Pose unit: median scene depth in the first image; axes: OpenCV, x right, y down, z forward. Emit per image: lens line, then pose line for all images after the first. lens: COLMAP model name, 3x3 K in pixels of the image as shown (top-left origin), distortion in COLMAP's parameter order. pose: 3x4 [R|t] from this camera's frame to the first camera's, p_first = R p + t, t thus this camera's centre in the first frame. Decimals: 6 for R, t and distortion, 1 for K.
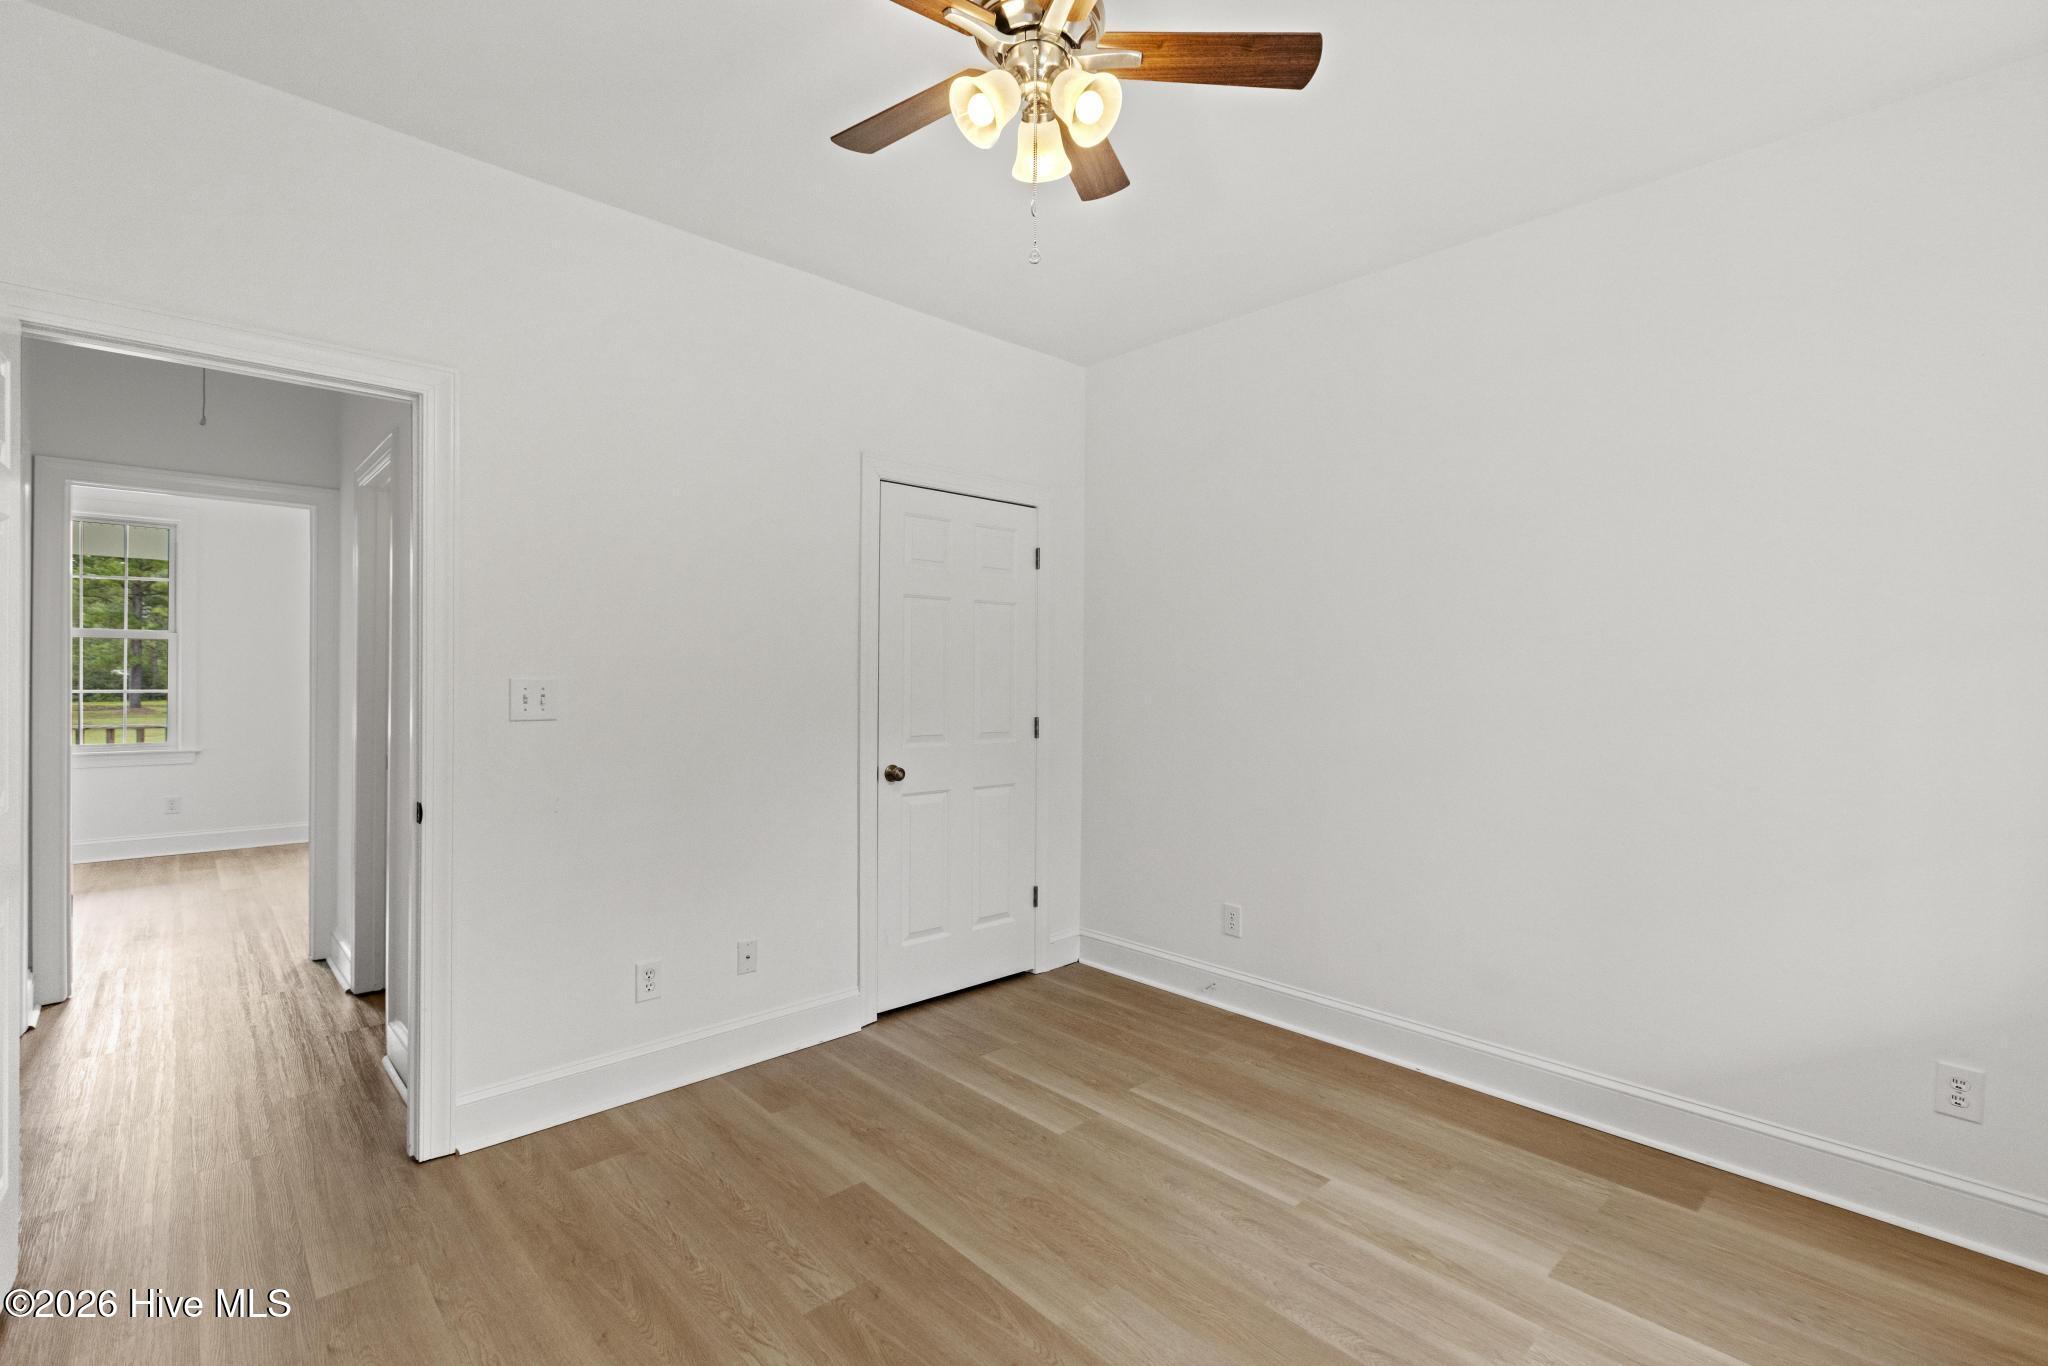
lens RADIAL K [[913.9, 0, 1027.6], [0, 913.9, 679.2], [0, 0, 1]] dist [0.001543, 0.000440]
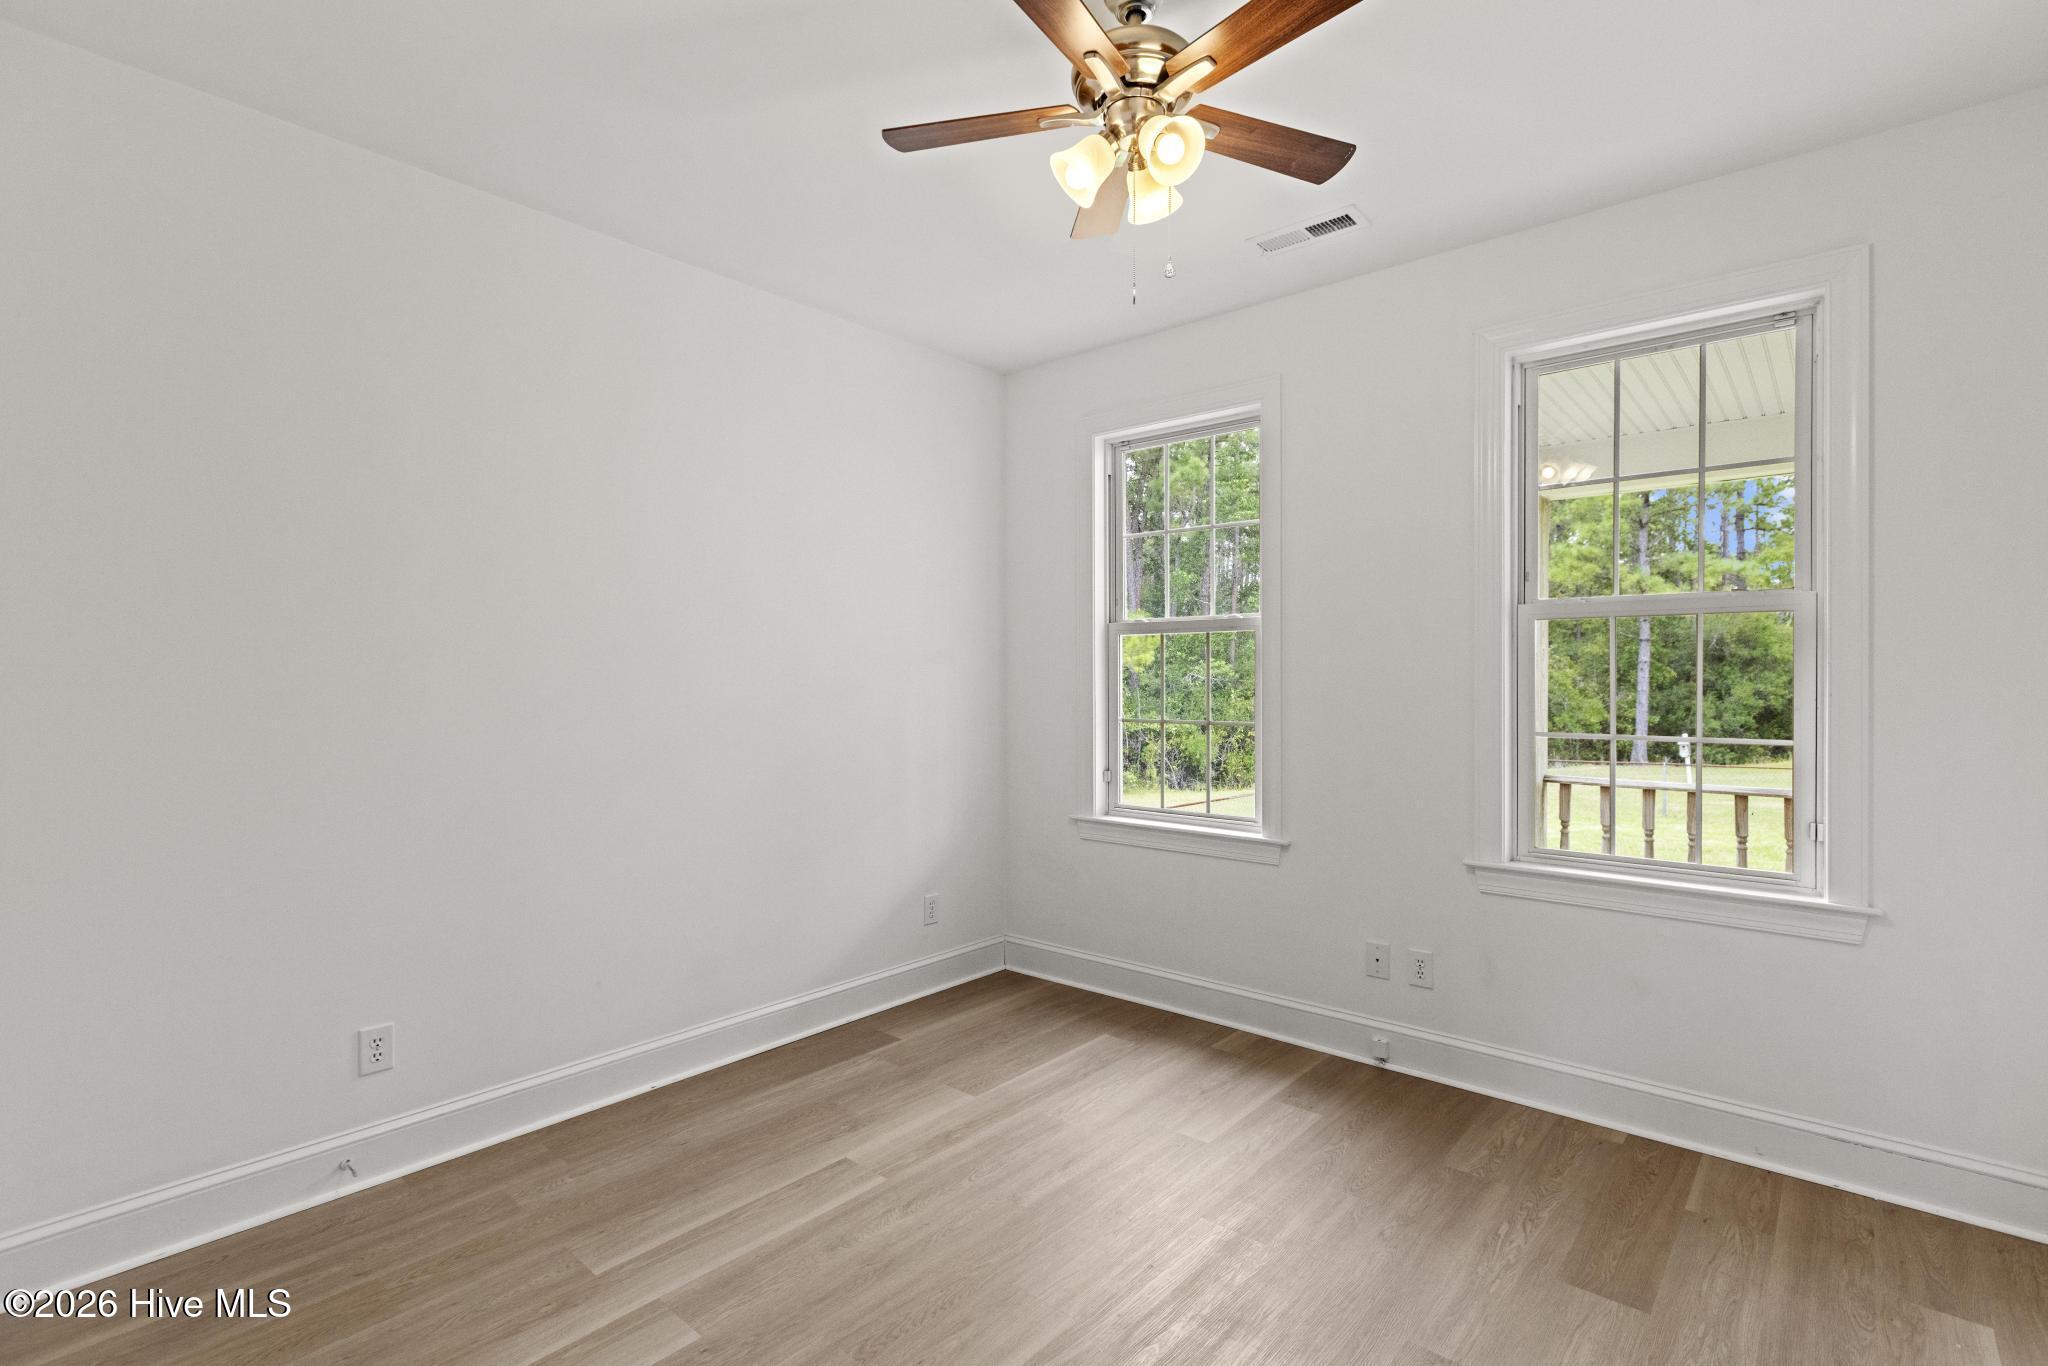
lens RADIAL K [[967.9, 0, 1061.4], [0, 967.9, 660.3], [0, 0, 1]] dist [-0.005450, -0.002184]
pose [[-0.137361, 0.015694, 0.990397, -0.746434], [0.006117, 0.999869, -0.014996, 0.000531], [-0.990502, 0.003998, -0.137439, 0.847007]]
